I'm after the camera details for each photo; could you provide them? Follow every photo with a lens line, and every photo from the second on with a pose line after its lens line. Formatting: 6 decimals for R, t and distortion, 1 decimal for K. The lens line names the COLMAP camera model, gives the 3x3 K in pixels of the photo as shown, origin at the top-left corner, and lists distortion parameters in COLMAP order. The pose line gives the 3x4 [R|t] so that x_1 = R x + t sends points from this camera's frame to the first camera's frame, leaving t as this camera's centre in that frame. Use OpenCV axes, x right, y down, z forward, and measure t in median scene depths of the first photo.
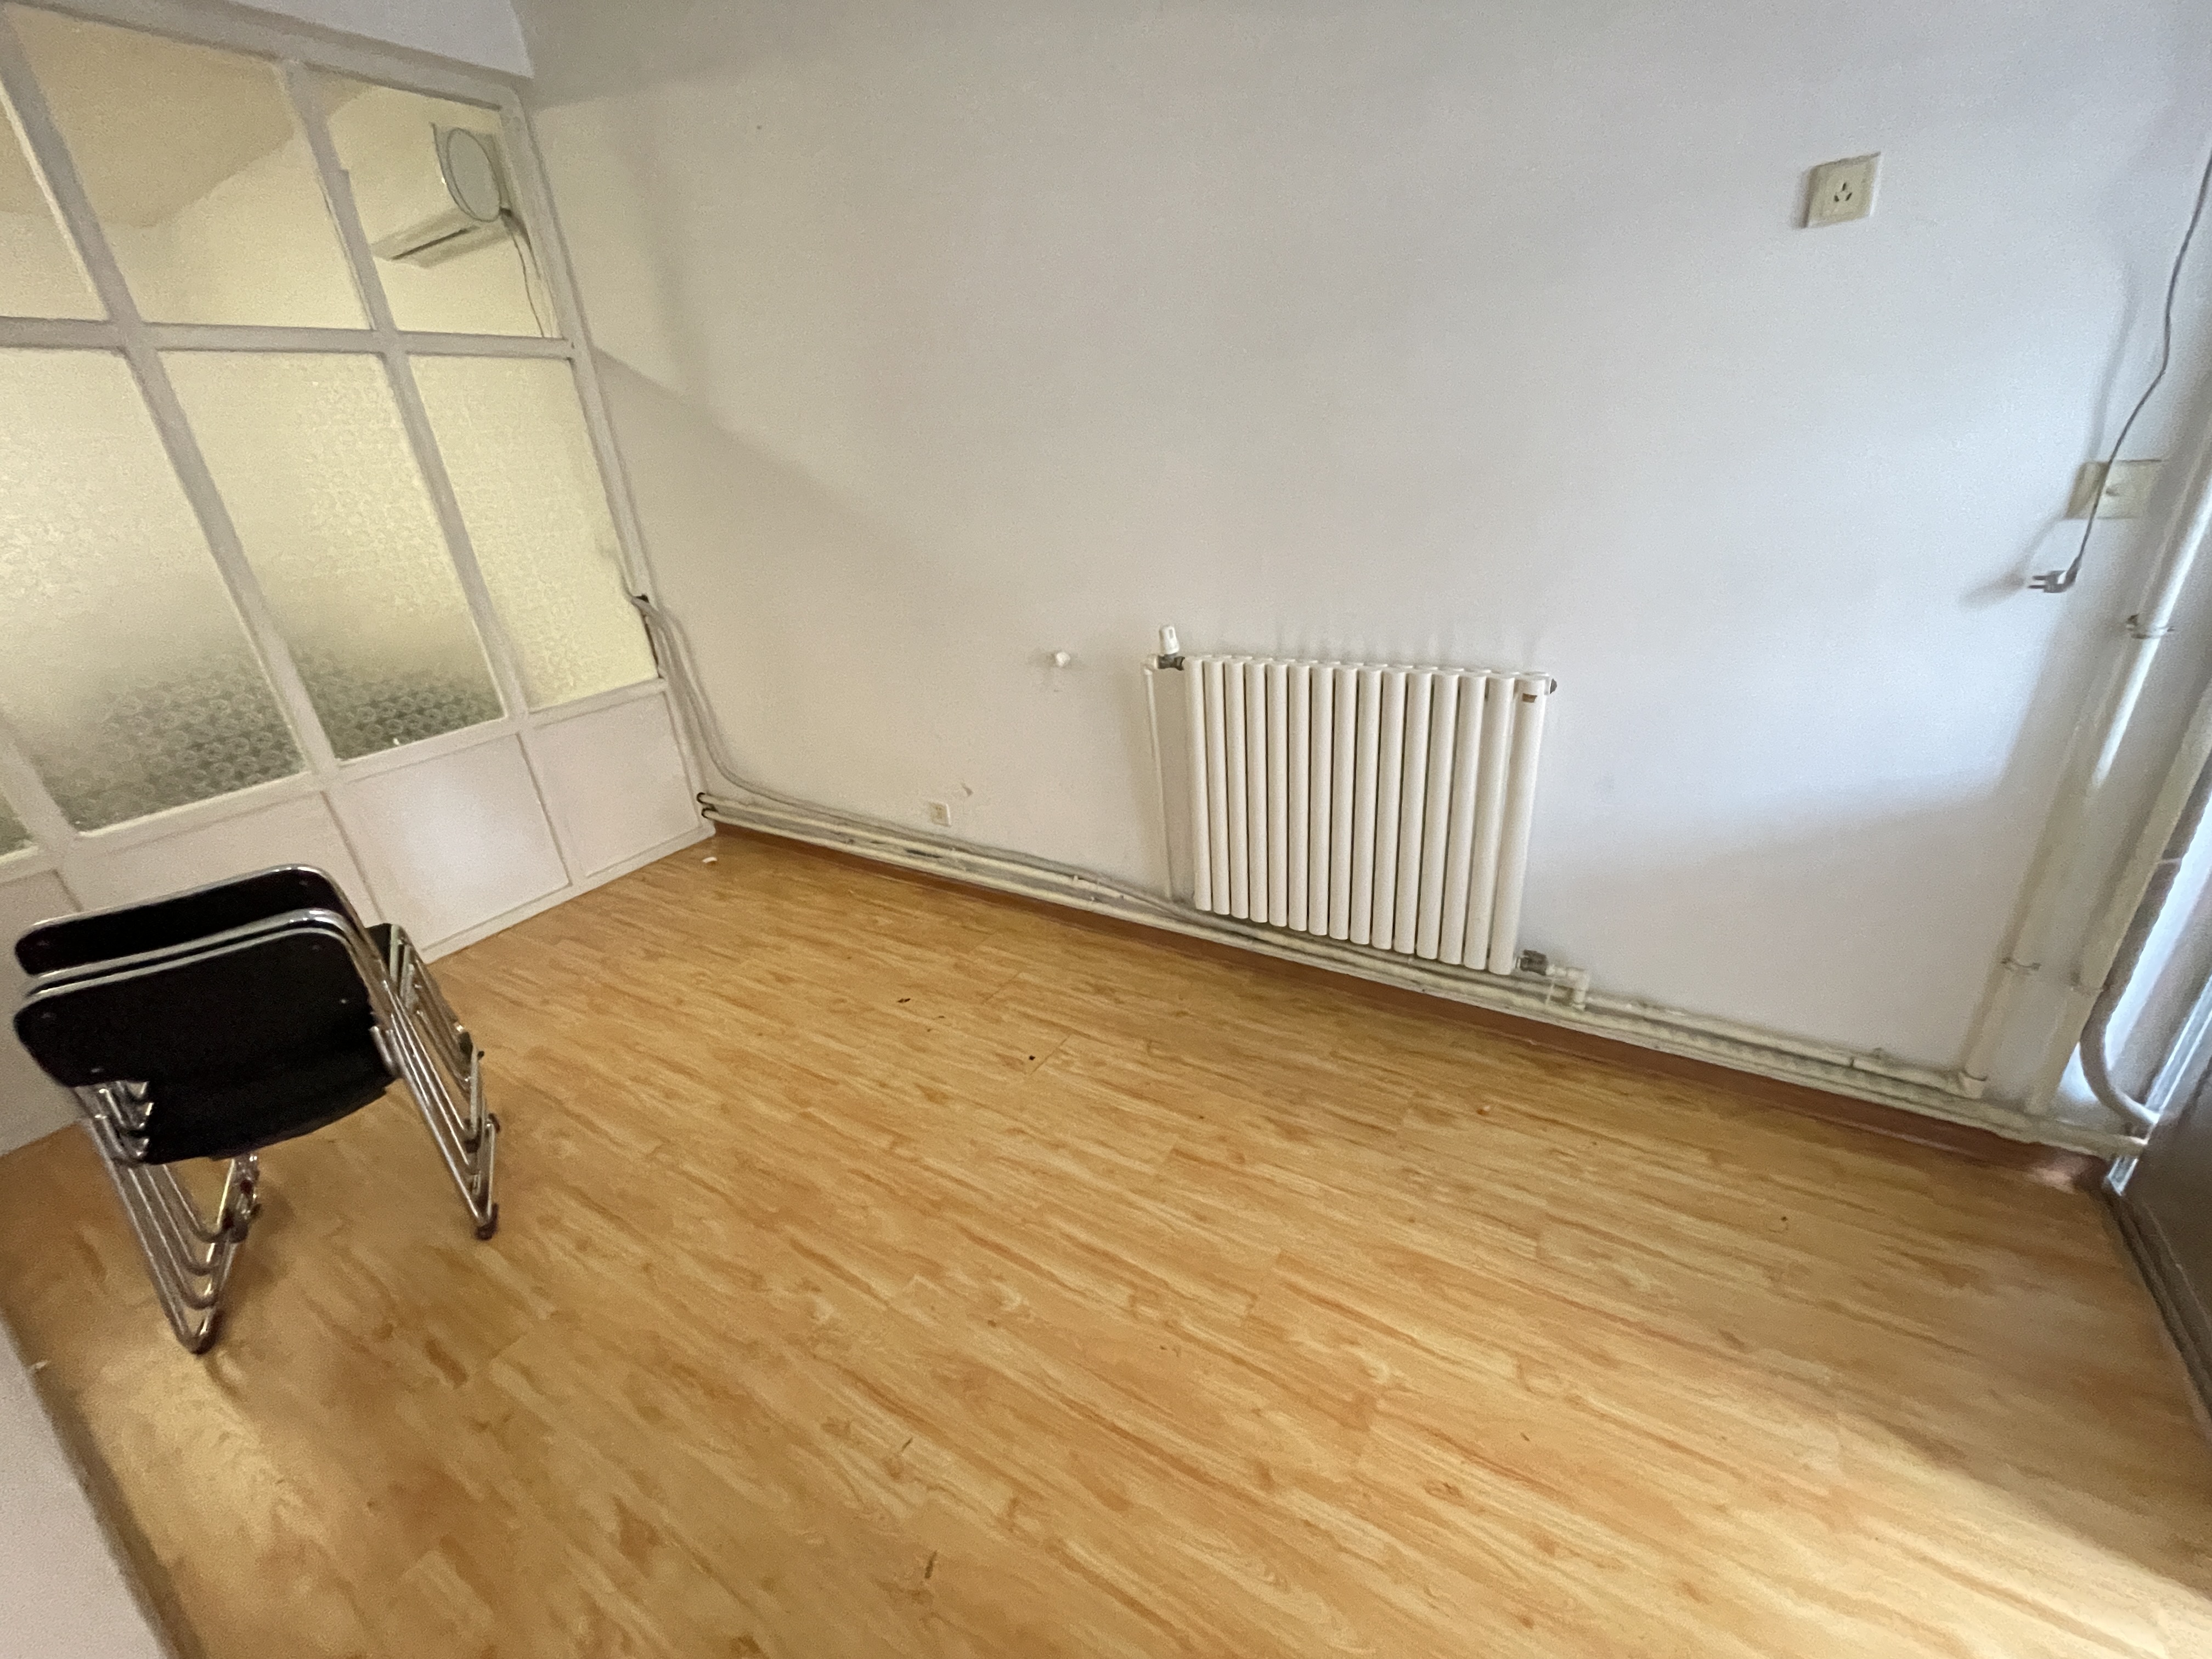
lens RADIAL K [[889.9, 0, 1102.0], [0, 889.9, 827.0], [0, 0, 1]] dist [-0.003286, 0.000103]
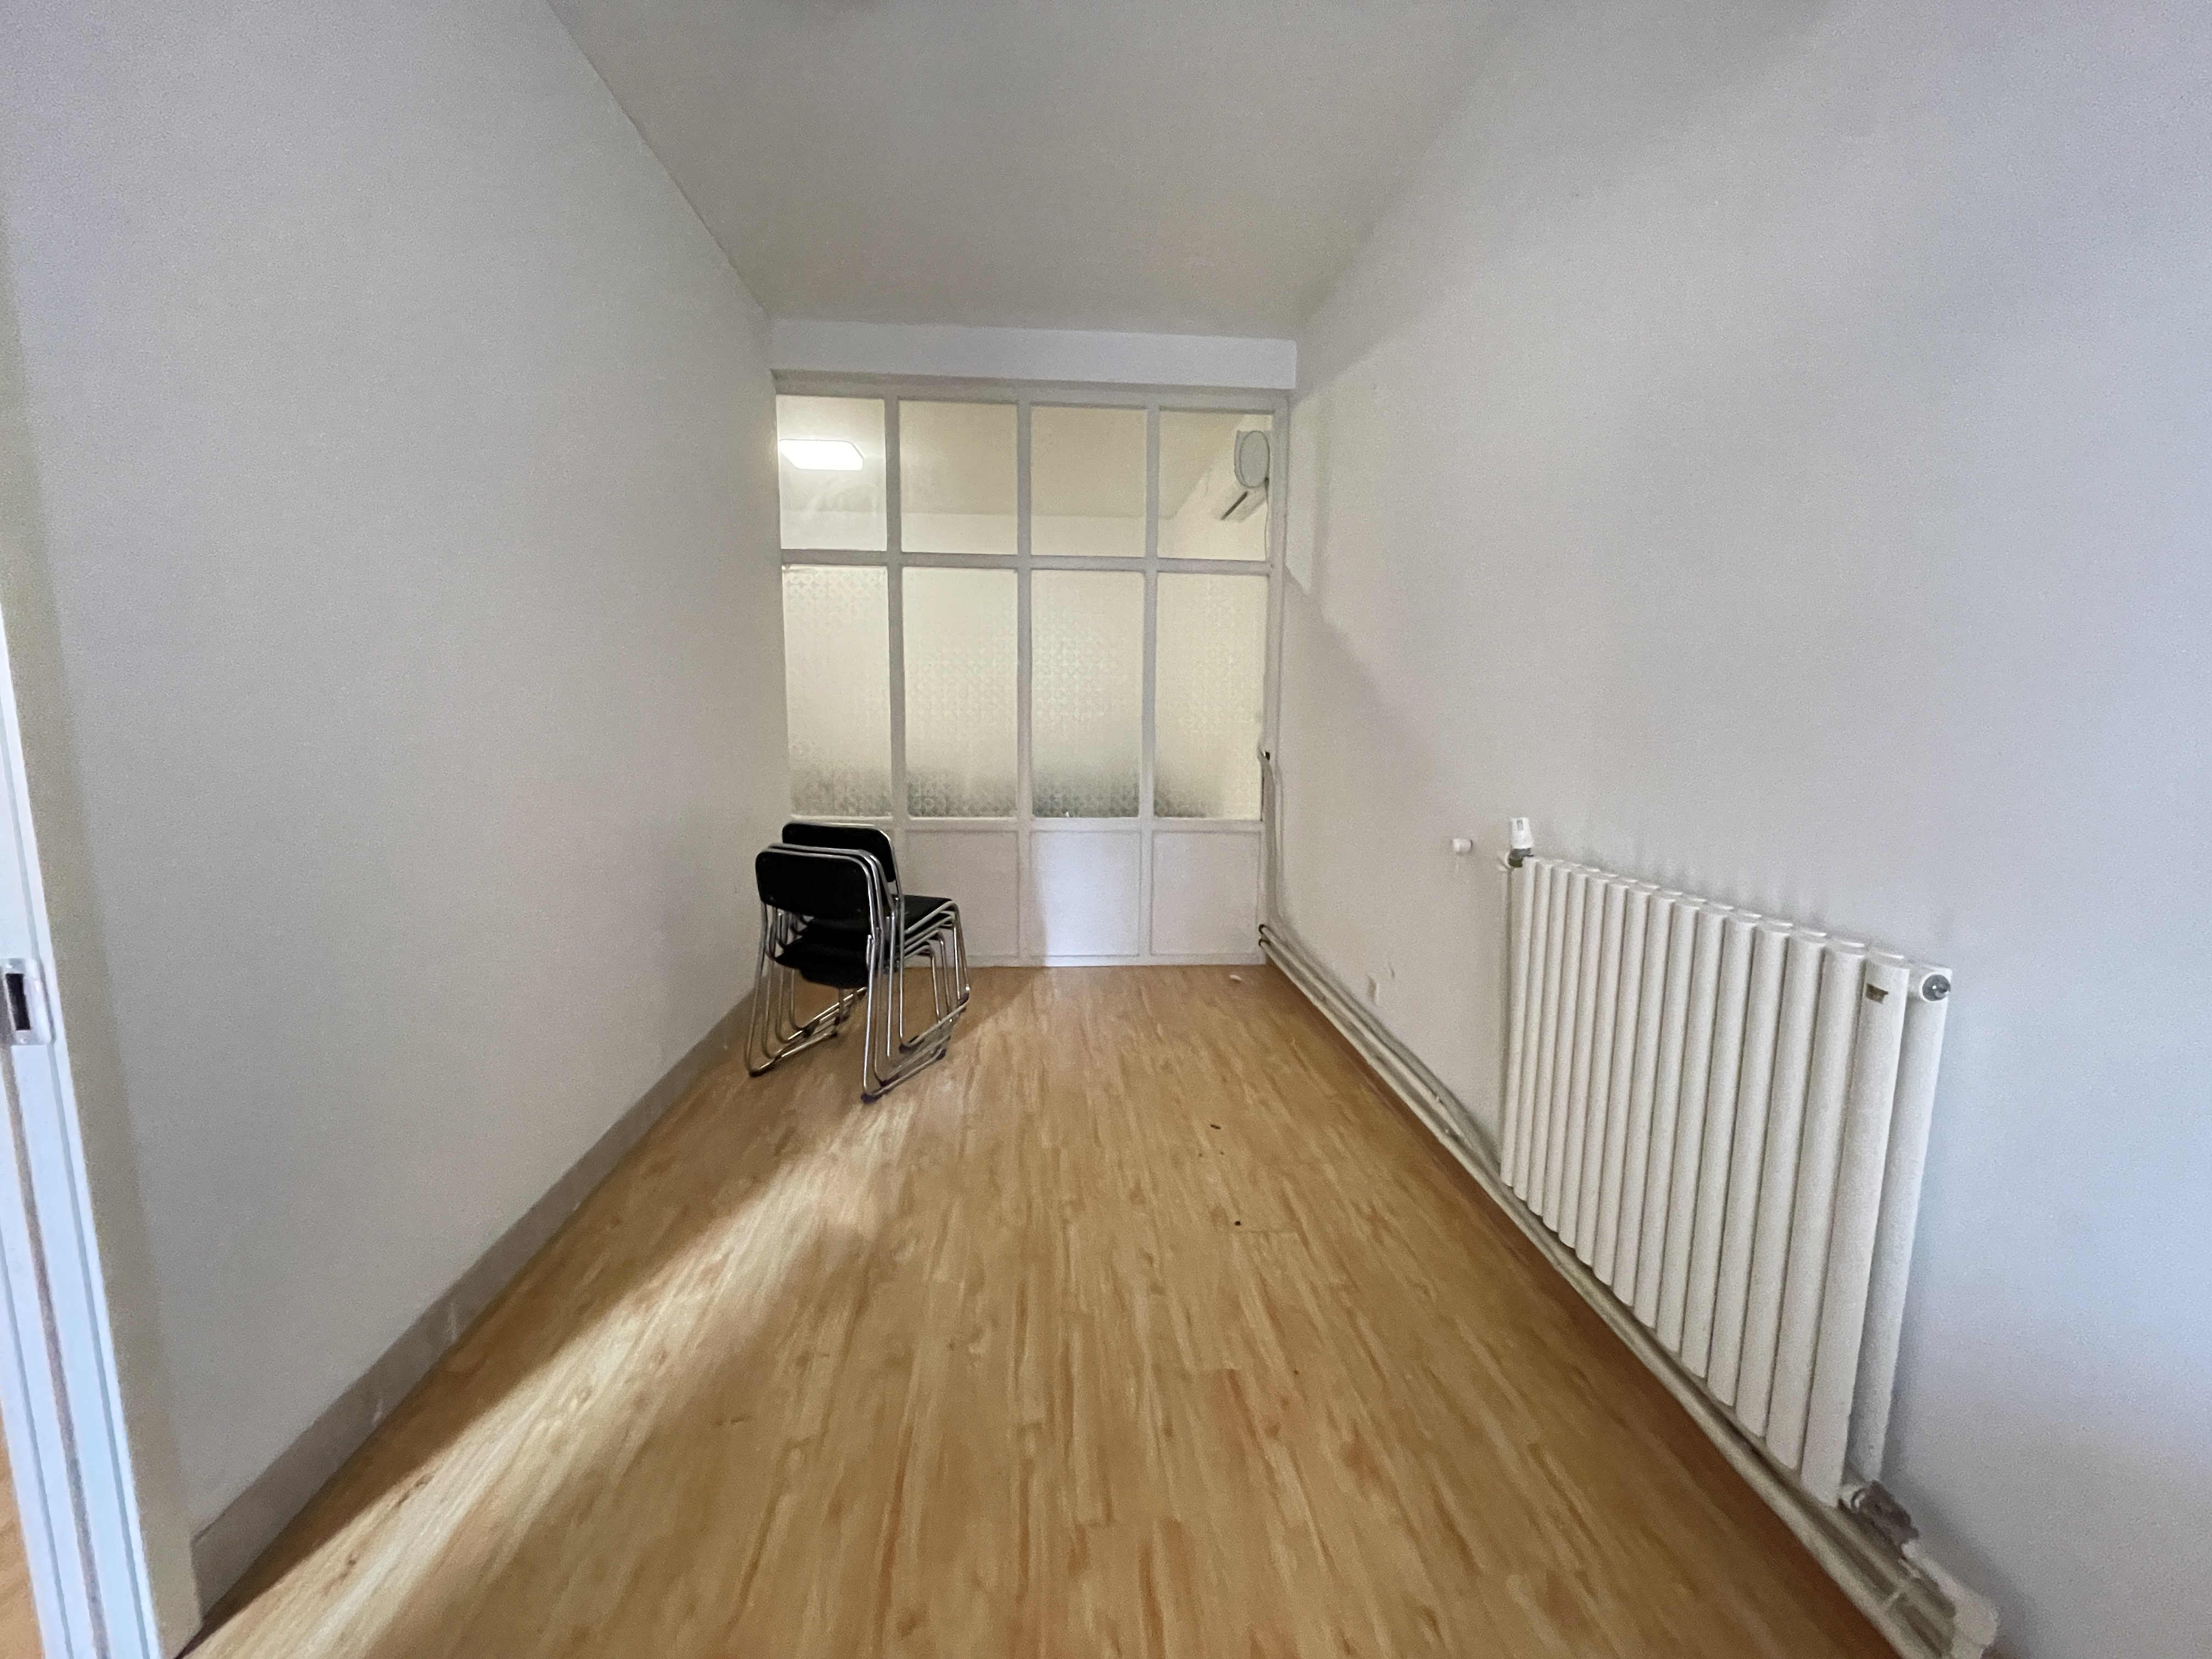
lens RADIAL K [[889.9, 0, 1105.9], [0, 889.9, 829.2], [0, 0, 1]] dist [-0.003286, 0.000103]
pose [[0.583231, 0.190447, -0.789665, 0.510009], [-0.379165, 0.923553, -0.057306, -0.015978], [0.718384, 0.332836, 0.610856, 0.199345]]
